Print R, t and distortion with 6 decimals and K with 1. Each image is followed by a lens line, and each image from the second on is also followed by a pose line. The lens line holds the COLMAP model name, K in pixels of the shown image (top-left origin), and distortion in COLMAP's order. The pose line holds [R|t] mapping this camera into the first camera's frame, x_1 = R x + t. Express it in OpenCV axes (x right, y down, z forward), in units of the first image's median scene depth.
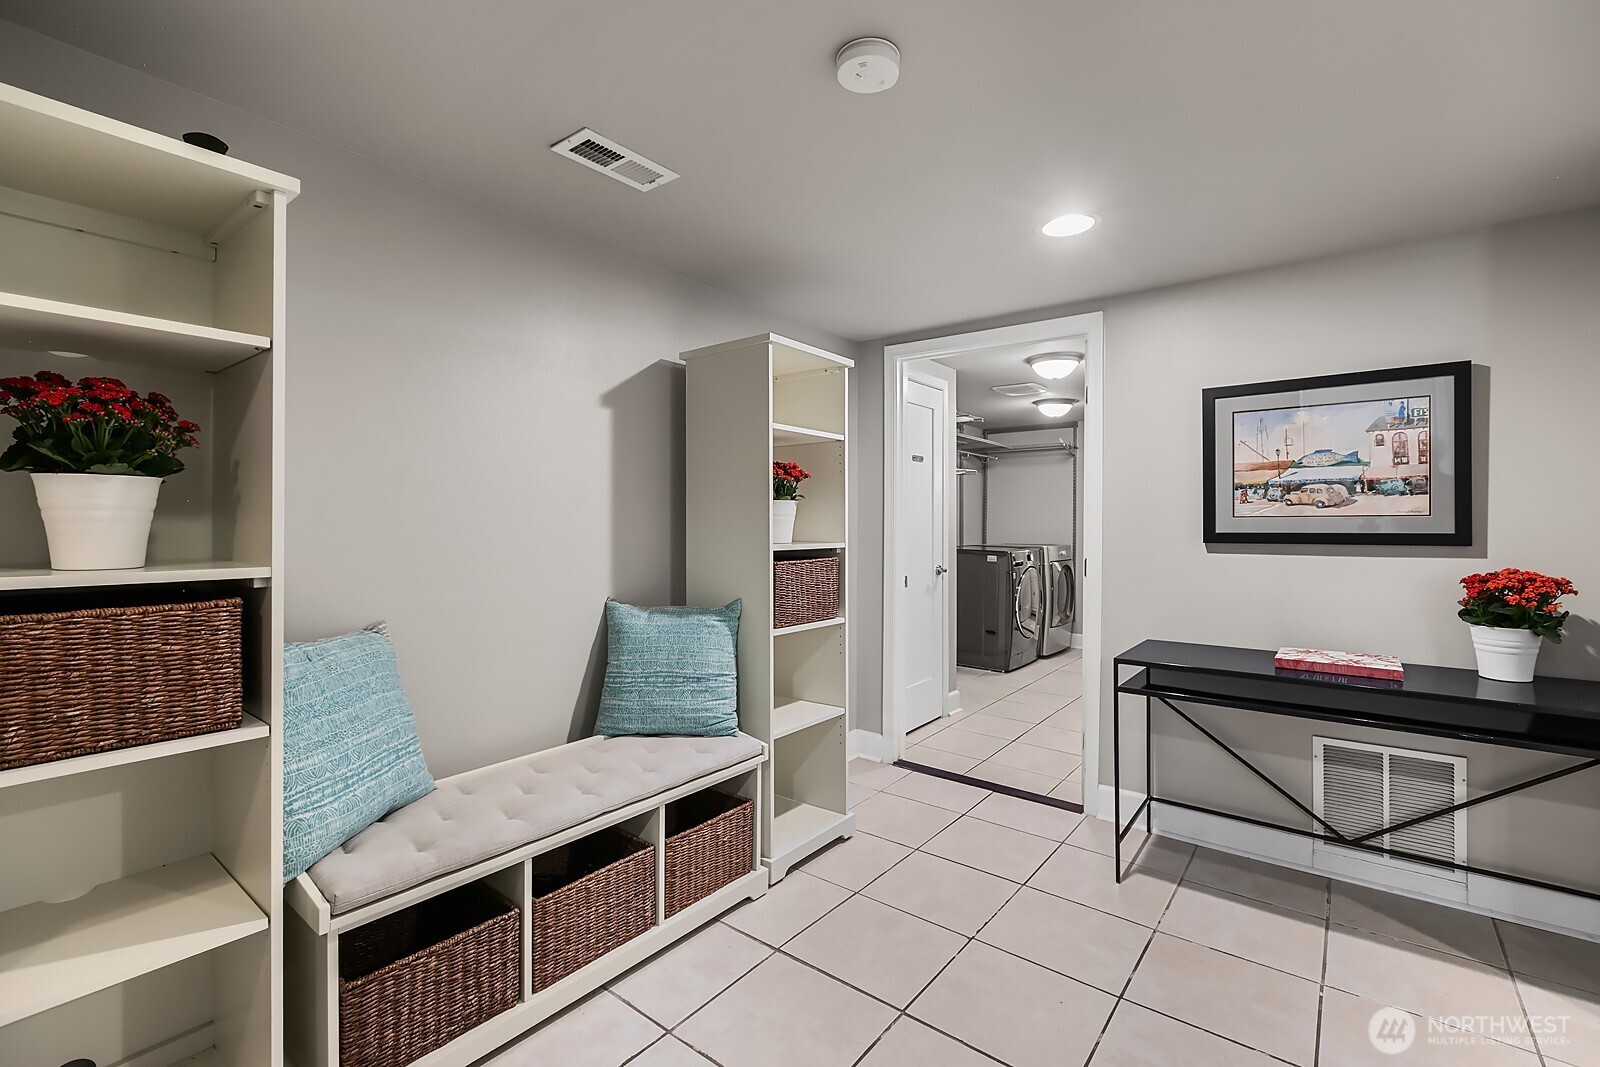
lens RADIAL K [[739.0, 0, 801.8], [0, 739.0, 525.3], [0, 0, 1]] dist [0.003392, -0.001223]
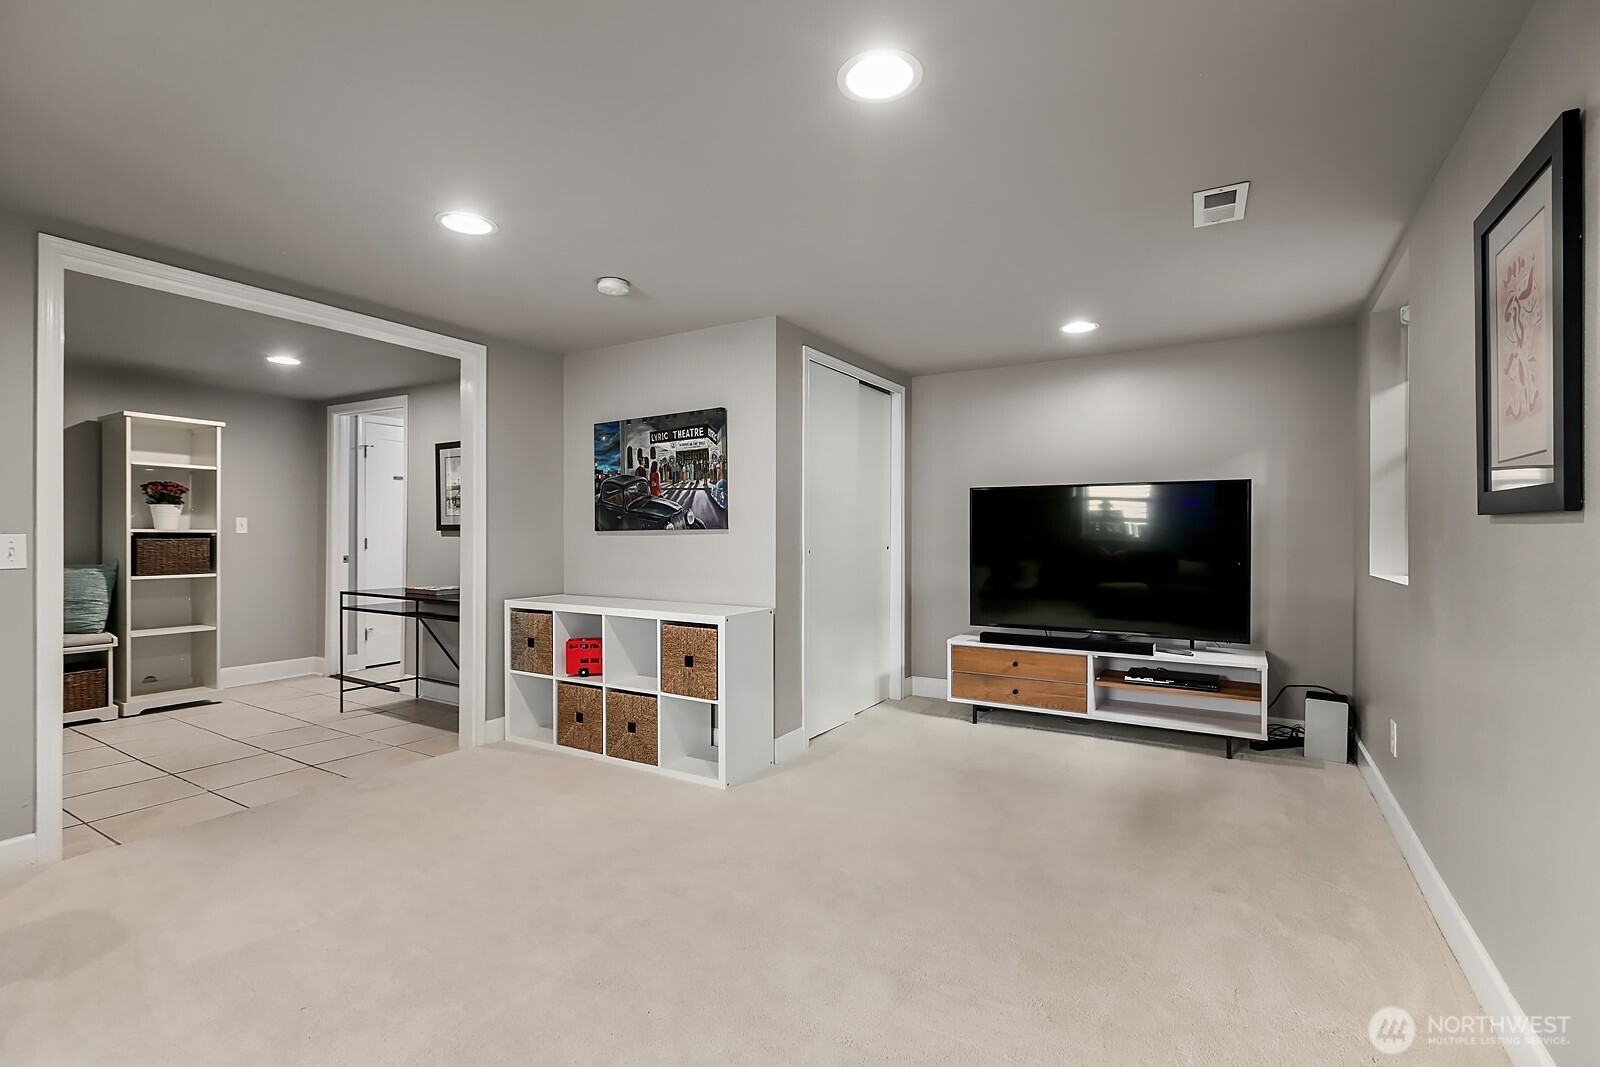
lens RADIAL K [[739.0, 0, 796.6], [0, 739.0, 537.2], [0, 0, 1]] dist [0.003392, -0.001223]
pose [[0.992411, 0.002767, 0.122933, 1.337042], [-0.002828, 0.999996, 0.000316, 0.042001], [-0.122931, -0.000661, 0.992415, -0.976197]]
